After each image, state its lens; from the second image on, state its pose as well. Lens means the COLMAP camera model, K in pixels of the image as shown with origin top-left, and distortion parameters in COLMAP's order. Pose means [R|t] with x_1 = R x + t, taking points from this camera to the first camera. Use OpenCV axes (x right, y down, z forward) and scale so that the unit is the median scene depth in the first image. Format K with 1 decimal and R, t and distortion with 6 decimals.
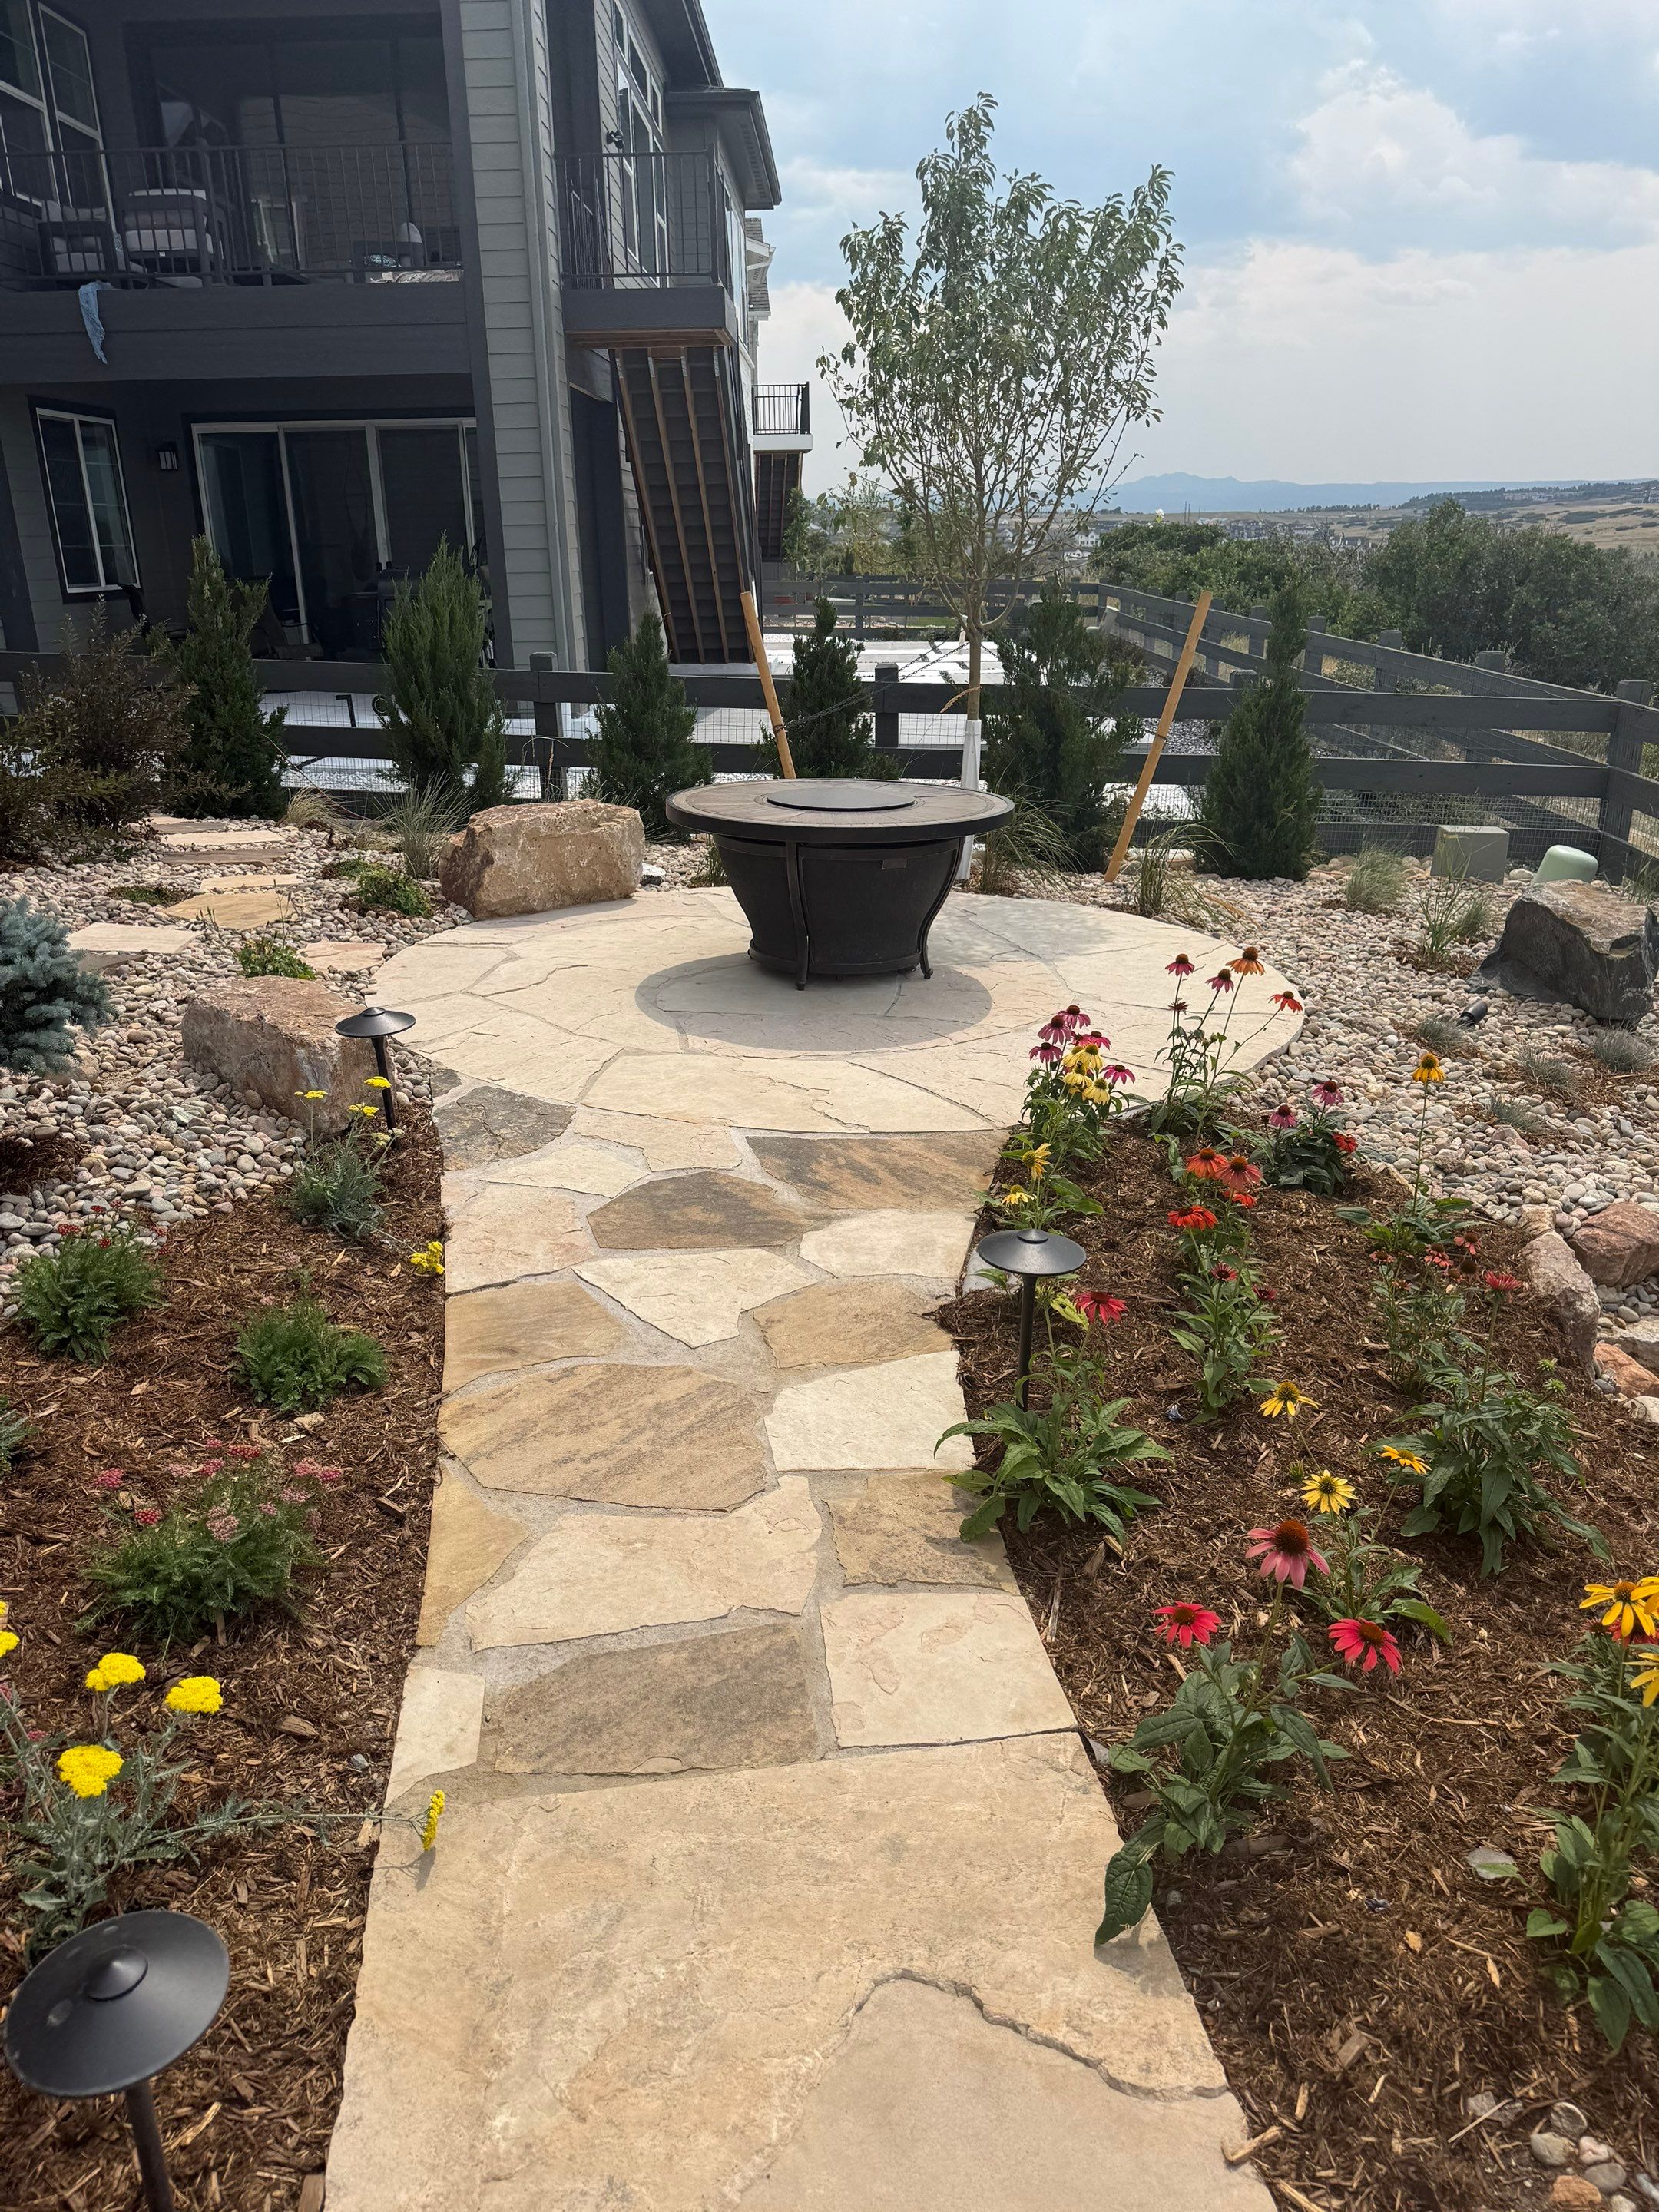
lens RADIAL K [[1588.6, 0, 831.0], [0, 1588.6, 1148.0], [0, 0, 1]] dist [-0.001089, -0.000179]
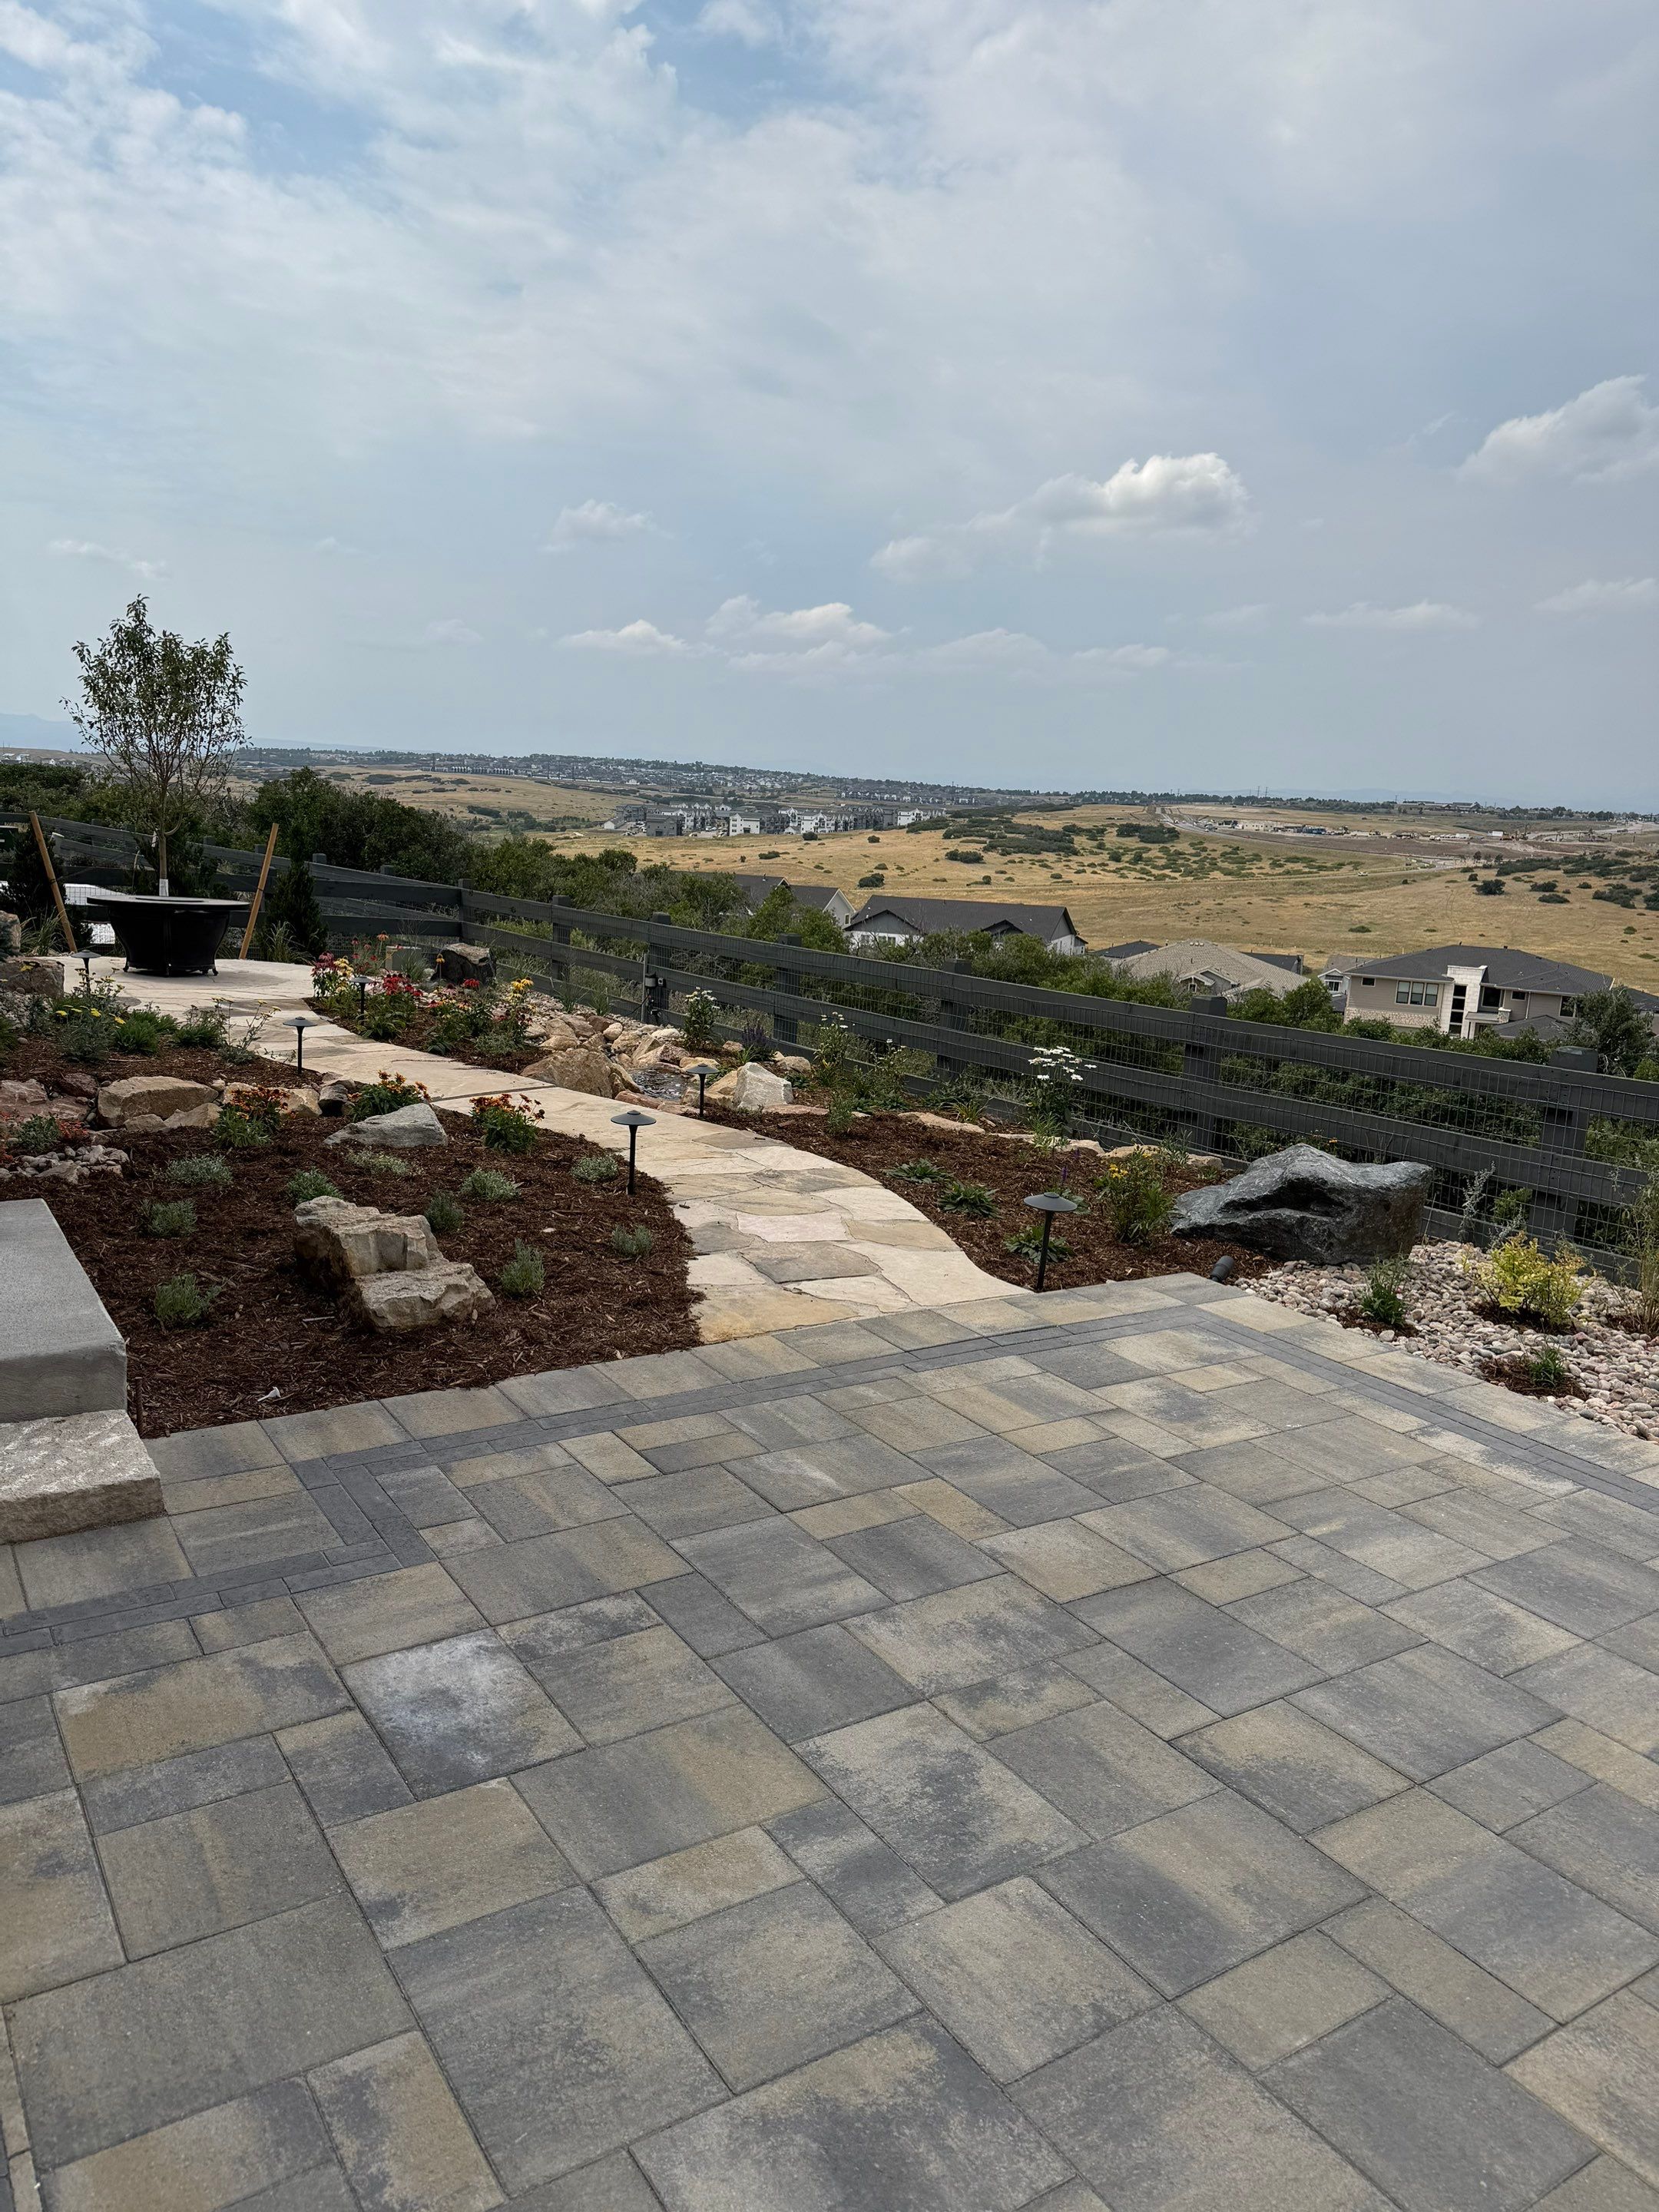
lens RADIAL K [[1557.5, 0, 820.5], [0, 1557.5, 1107.4], [0, 0, 1]] dist [0.189705, -0.412640]
pose [[0.775533, -0.064670, 0.627986, -0.568628], [0.168809, 0.979761, -0.107576, 0.380163], [-0.608319, 0.189438, 0.770754, -1.032483]]
